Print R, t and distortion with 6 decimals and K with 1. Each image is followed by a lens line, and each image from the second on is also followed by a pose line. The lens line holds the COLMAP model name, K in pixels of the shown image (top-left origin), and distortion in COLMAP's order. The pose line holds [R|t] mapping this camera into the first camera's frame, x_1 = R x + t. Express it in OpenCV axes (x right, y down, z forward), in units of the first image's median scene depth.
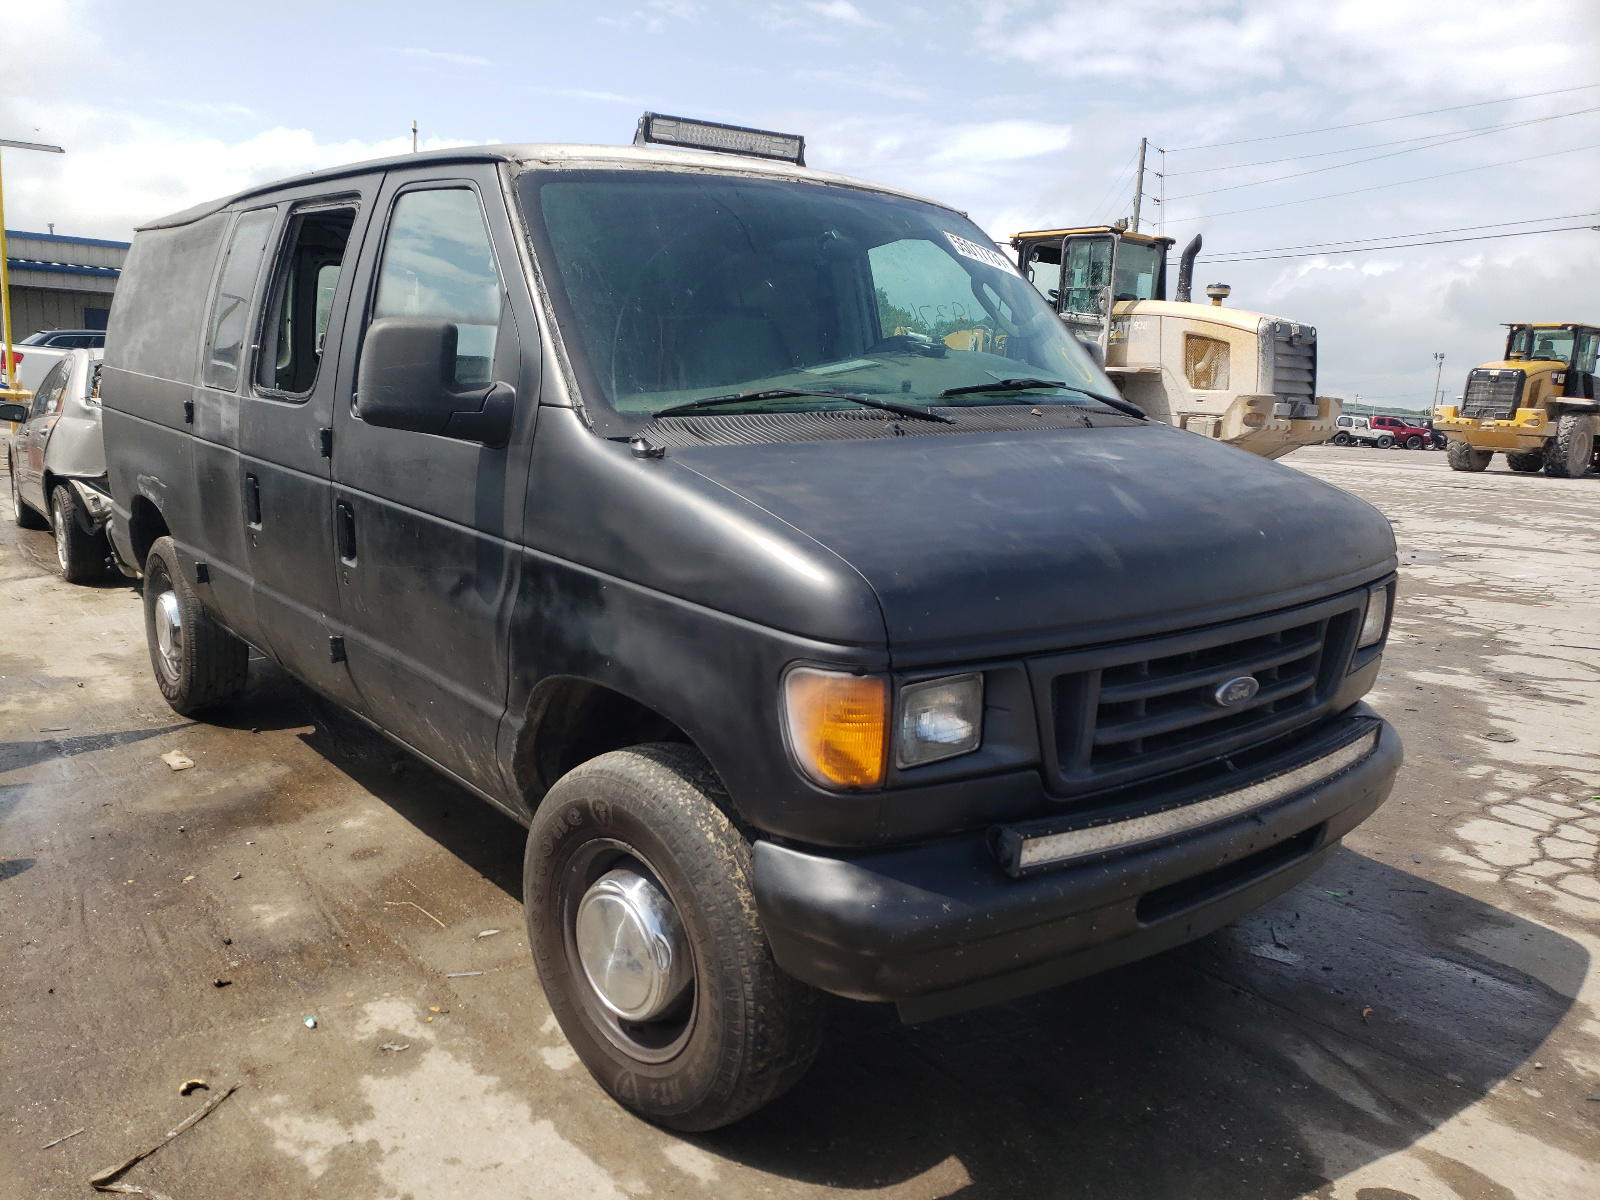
lens RADIAL K [[1238.4, 0, 792.8], [0, 1238.4, 608.1], [0, 0, 1]] dist [0.043876, 0.003770]
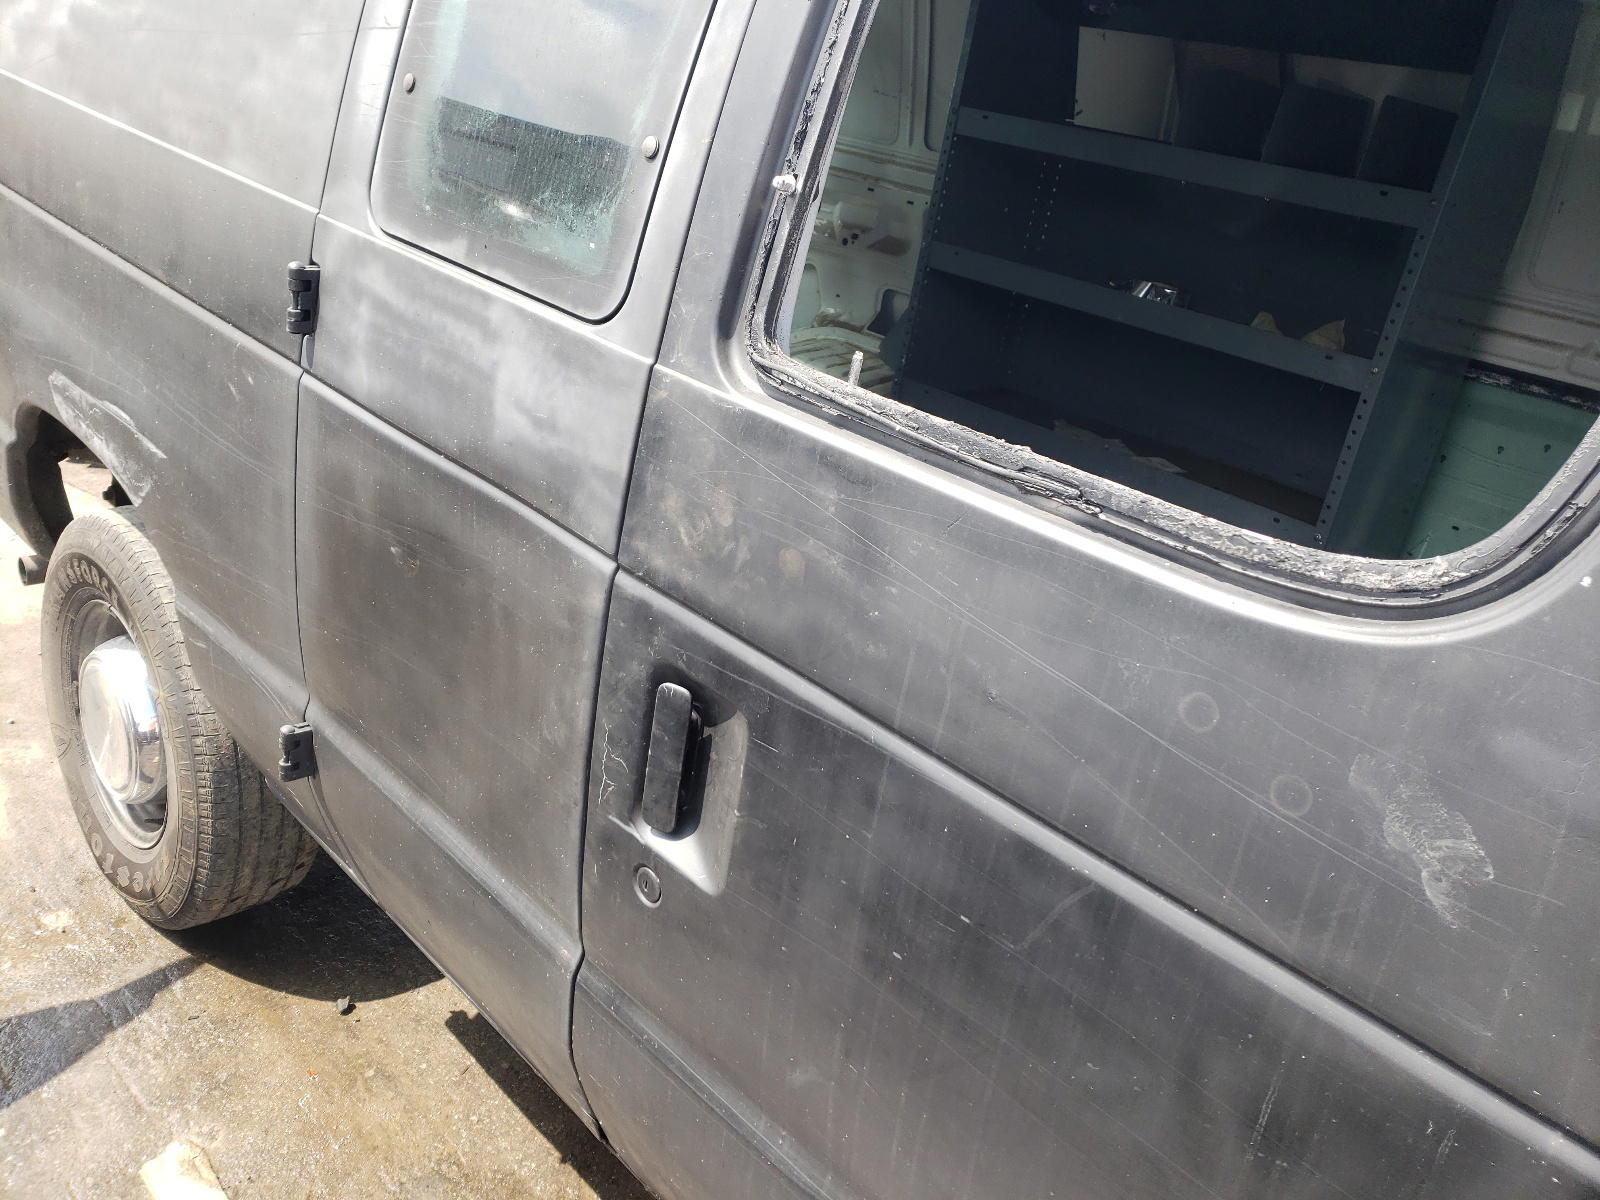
lens RADIAL K [[1238.4, 0, 801.0], [0, 1238.4, 598.7], [0, 0, 1]] dist [0.043876, 0.003770]
pose [[0.983713, 0.088722, 0.156325, -0.359912], [-0.116462, 0.977053, 0.178335, -0.137736], [-0.136916, -0.193636, 0.971473, 0.593663]]
